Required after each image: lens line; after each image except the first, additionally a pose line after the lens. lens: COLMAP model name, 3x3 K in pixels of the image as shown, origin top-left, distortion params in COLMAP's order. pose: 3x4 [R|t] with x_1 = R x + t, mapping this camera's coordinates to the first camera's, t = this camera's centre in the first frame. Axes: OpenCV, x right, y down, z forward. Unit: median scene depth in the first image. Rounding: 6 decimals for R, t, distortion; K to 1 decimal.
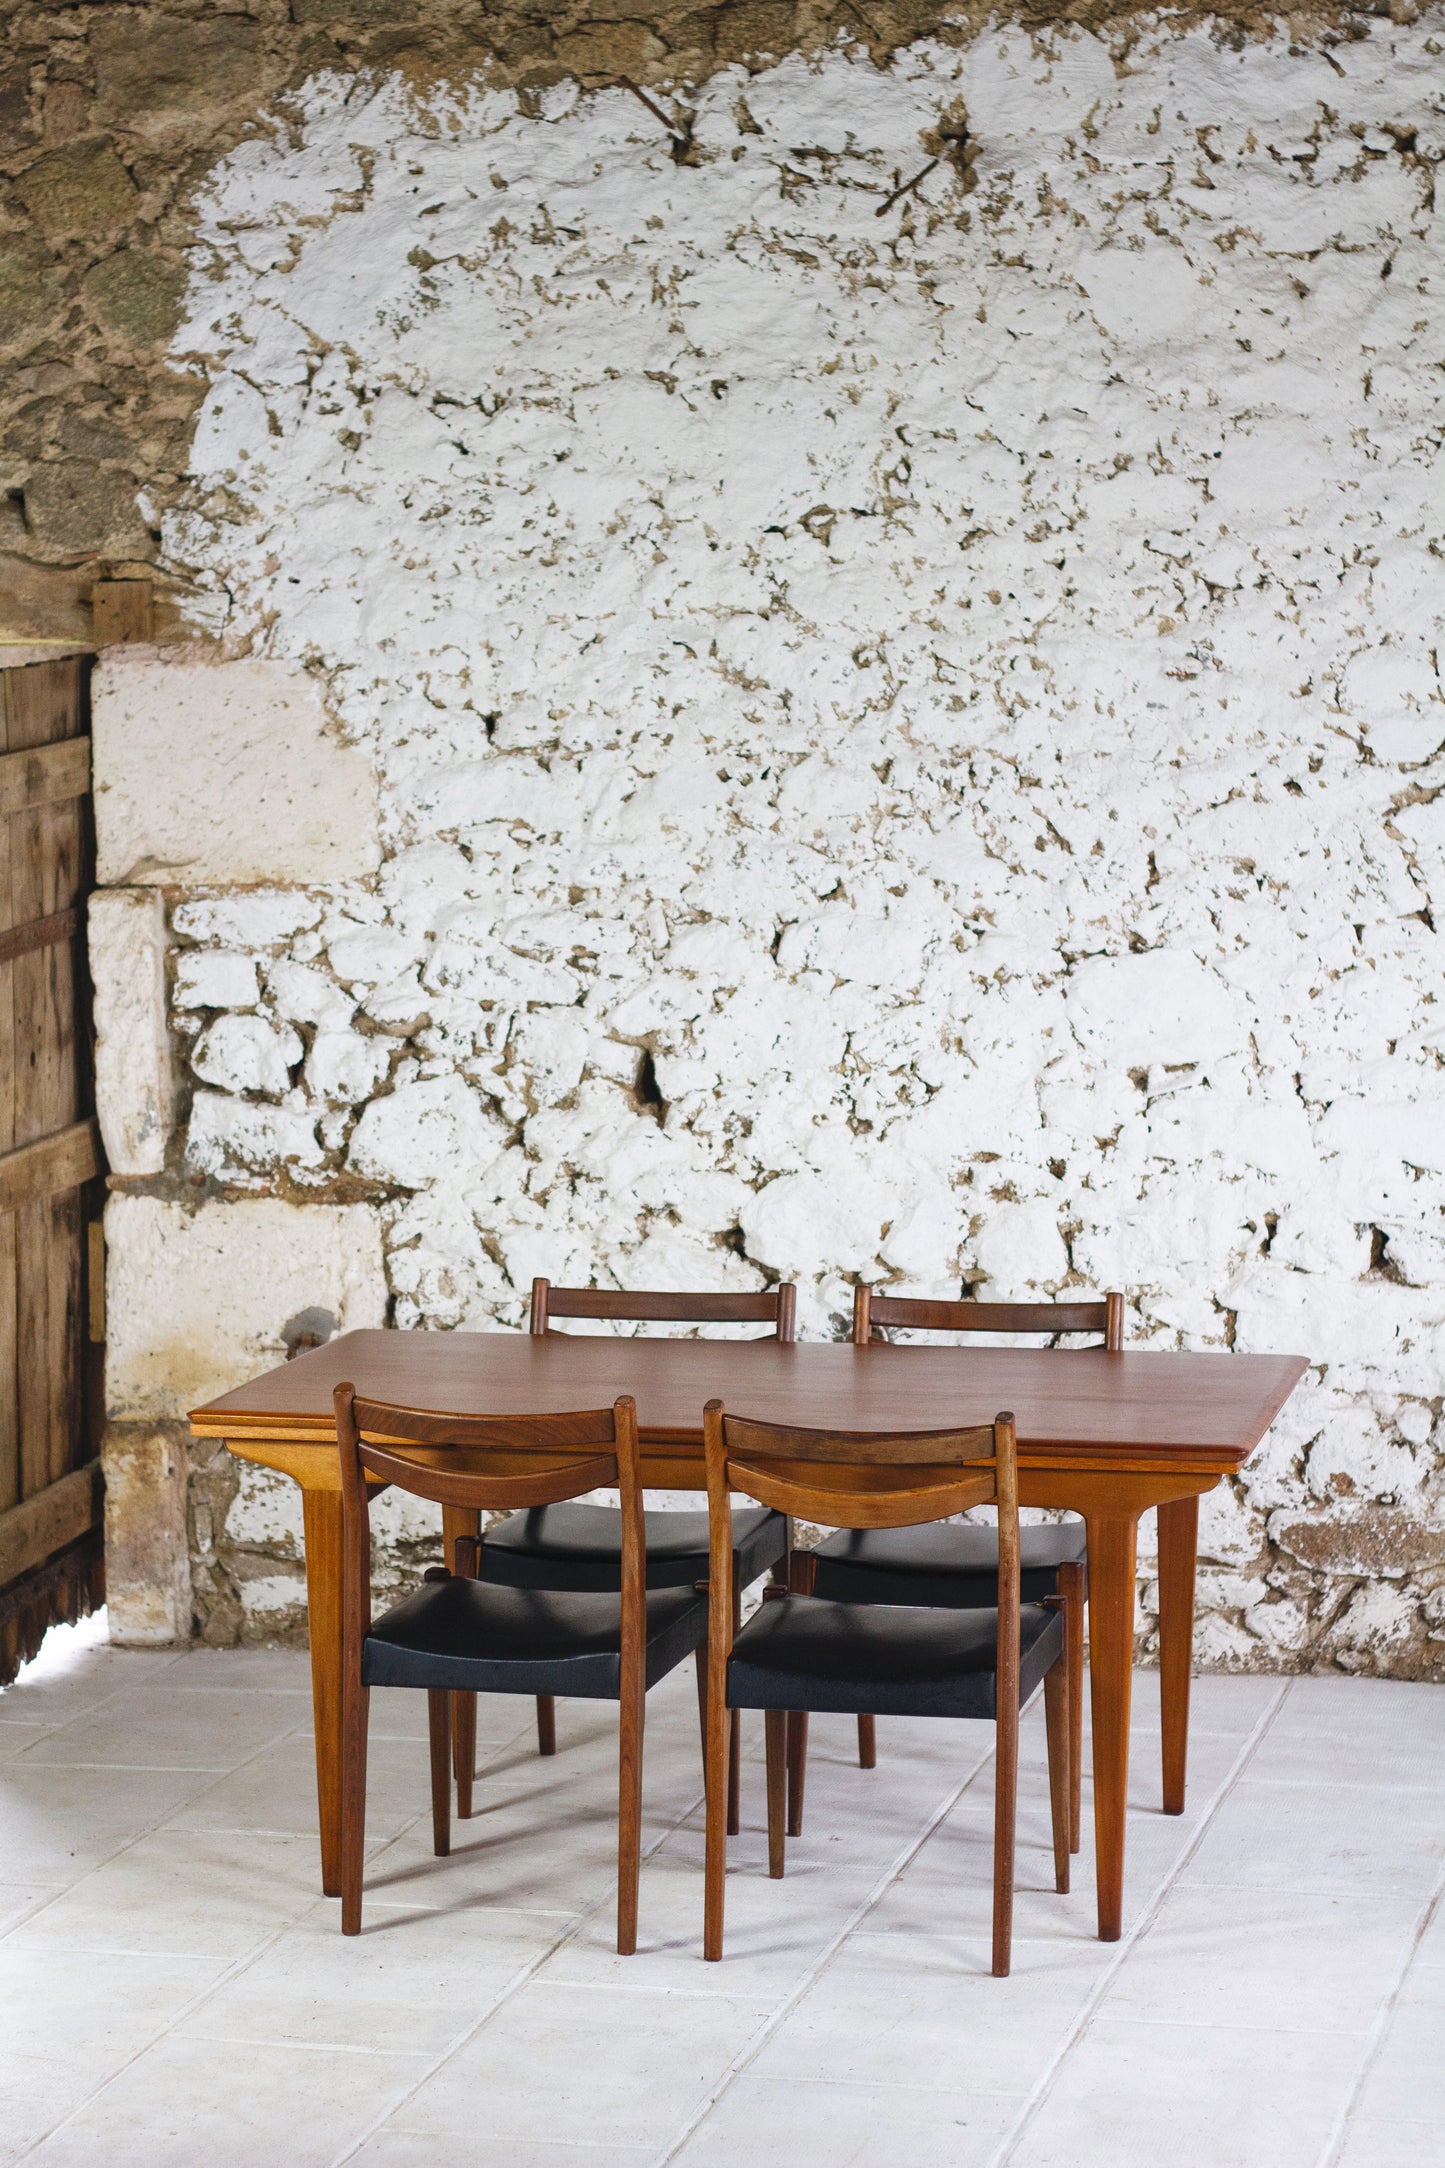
lens RADIAL K [[5290.6, 0, 738.0], [0, 5290.6, 1070.8], [0, 0, 1]] dist [-0.088310, 0.000000]
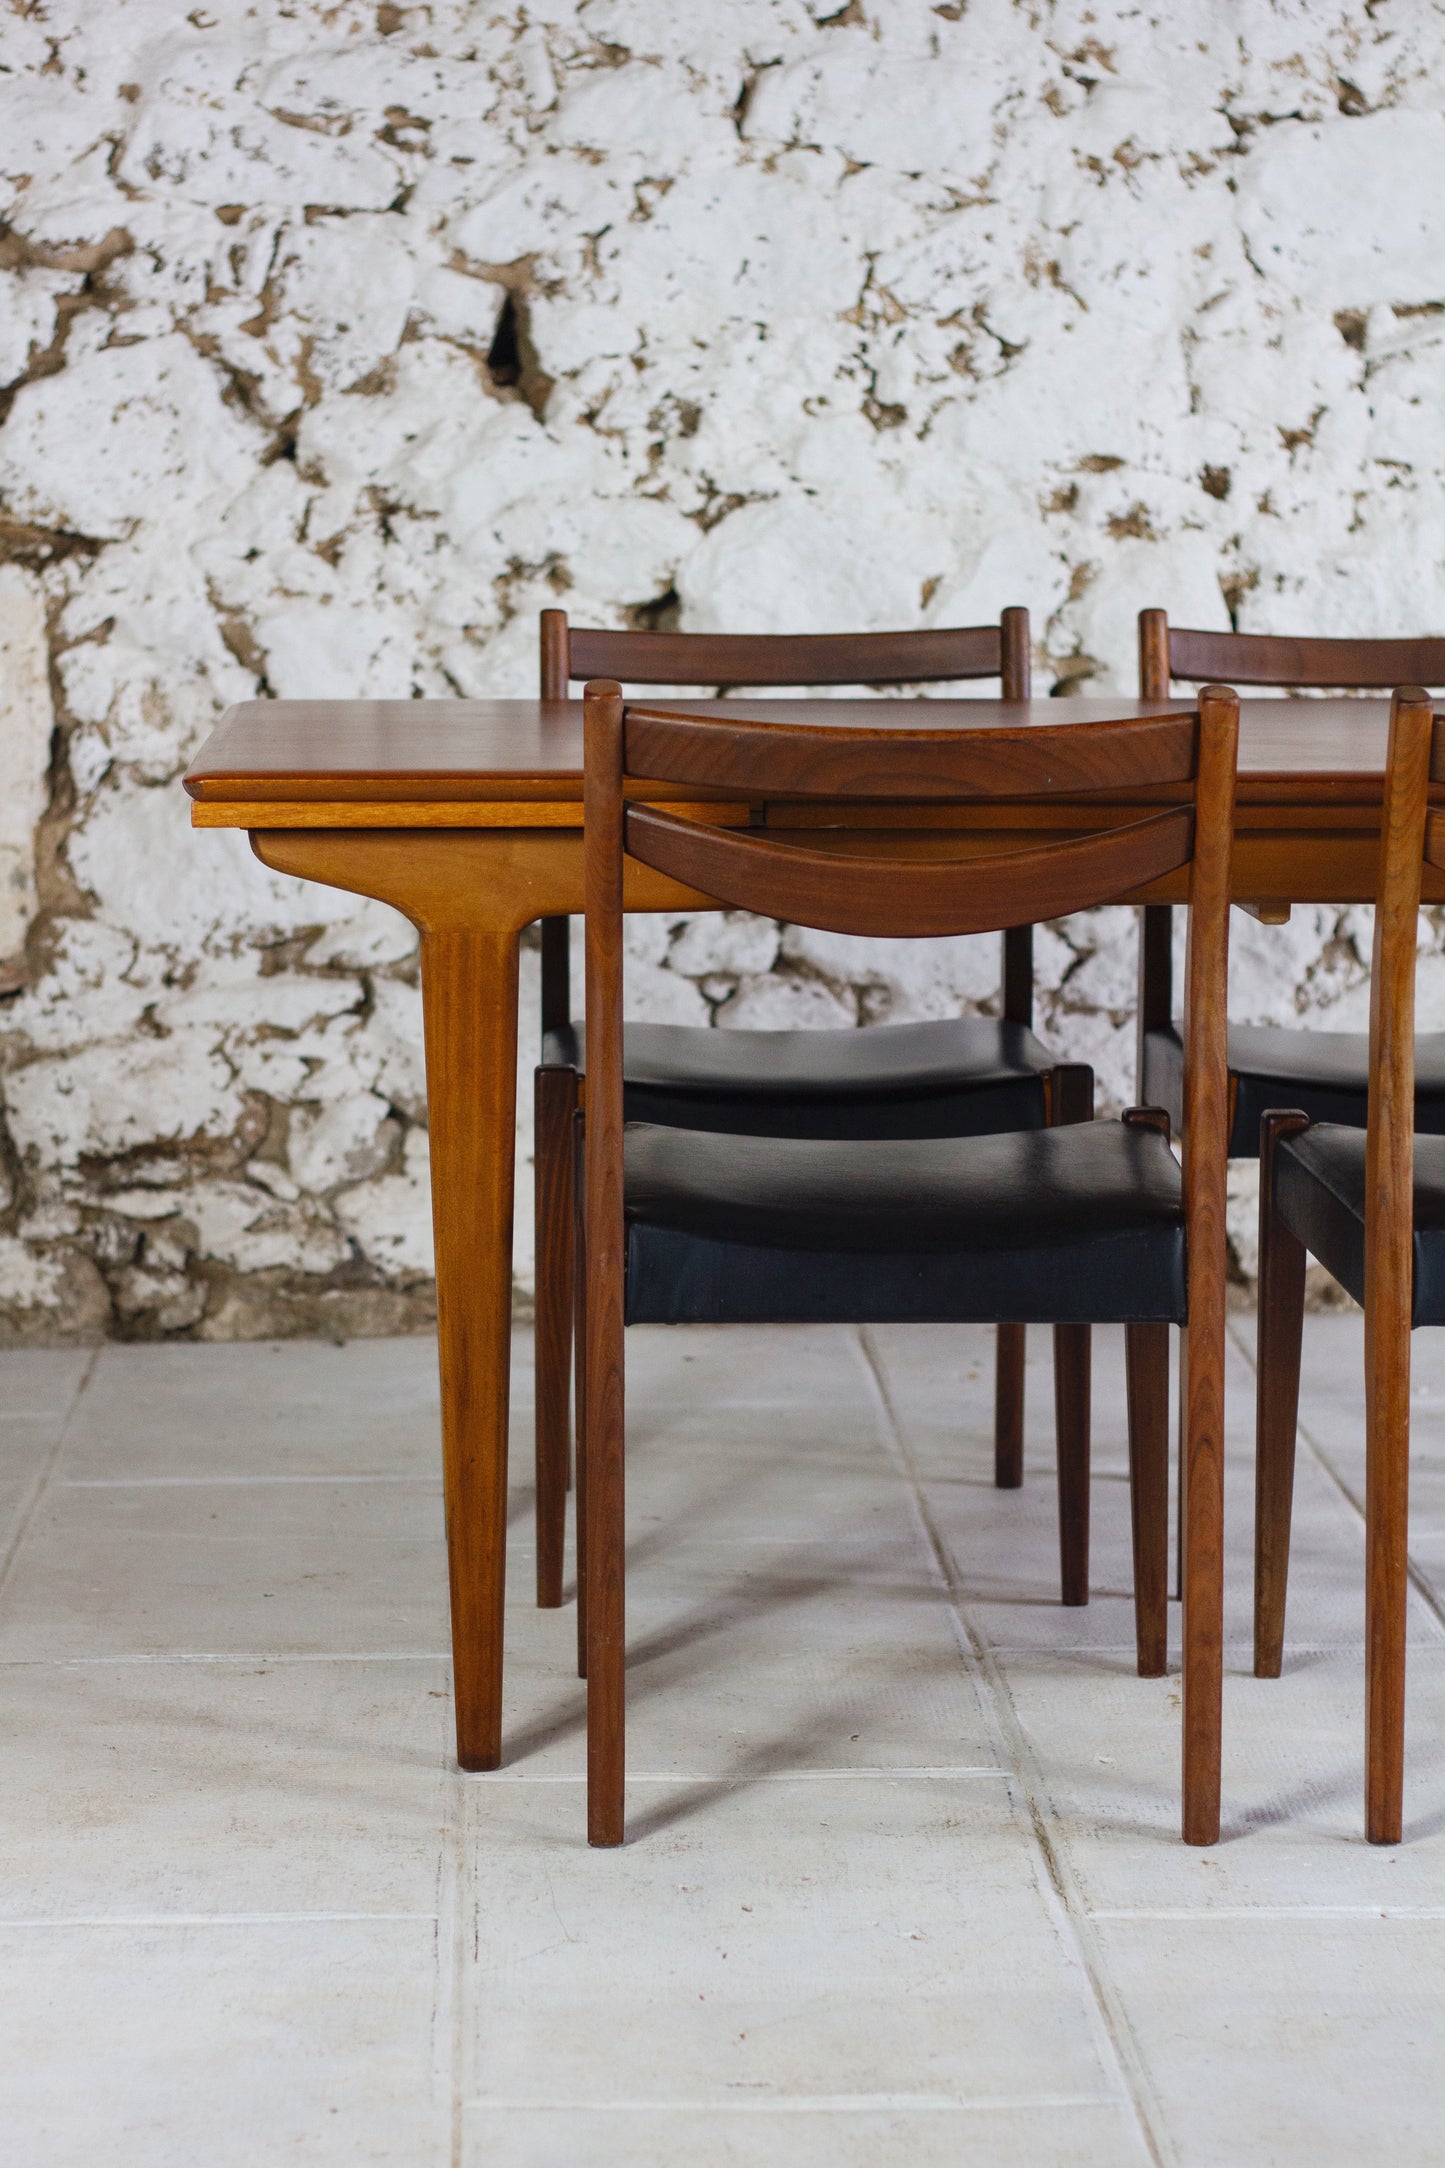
lens RADIAL K [[5290.6, 0, 811.6], [0, 5290.6, 1076.9], [0, 0, 1]] dist [-0.088310, 0.000000]
pose [[0.960434, -0.031263, 0.276749, -0.150782], [0.021866, 0.999077, 0.036977, 0.062519], [-0.277650, -0.029462, 0.960231, 0.436798]]
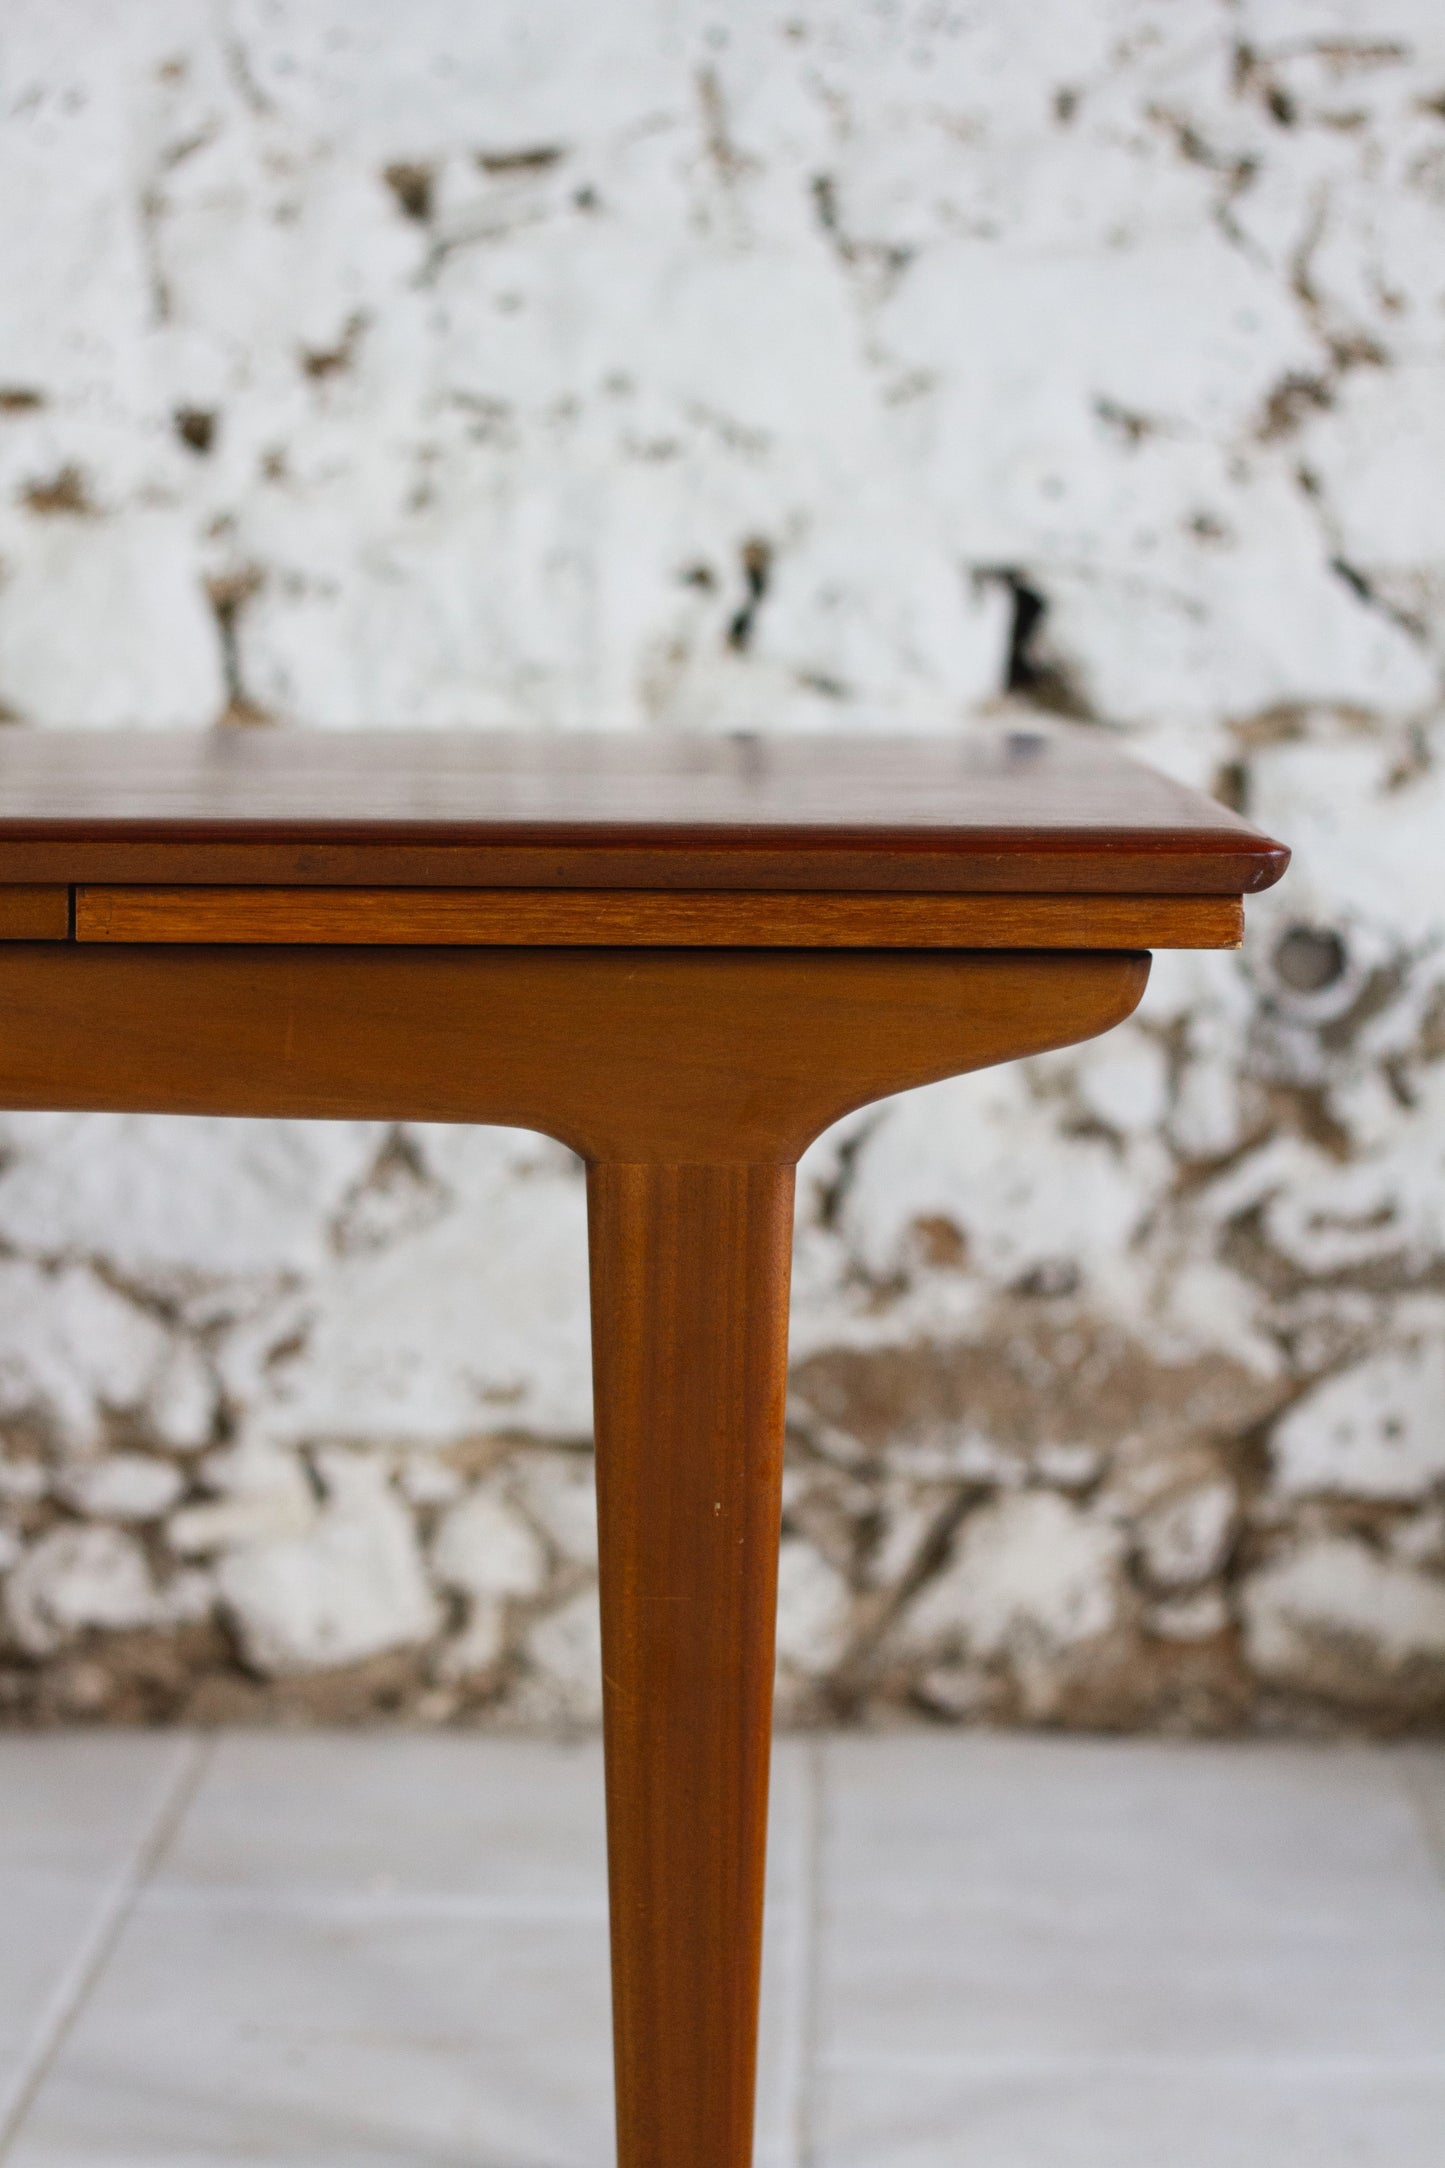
lens RADIAL K [[5290.6, 0, 693.9], [0, 5290.6, 1090.8], [0, 0, 1]] dist [-0.088310, 0.000000]
pose [[0.979167, -0.009432, 0.202837, 0.017540], [0.008715, 0.999952, 0.004428, 0.064905], [-0.202869, -0.002568, 0.979202, 0.616907]]
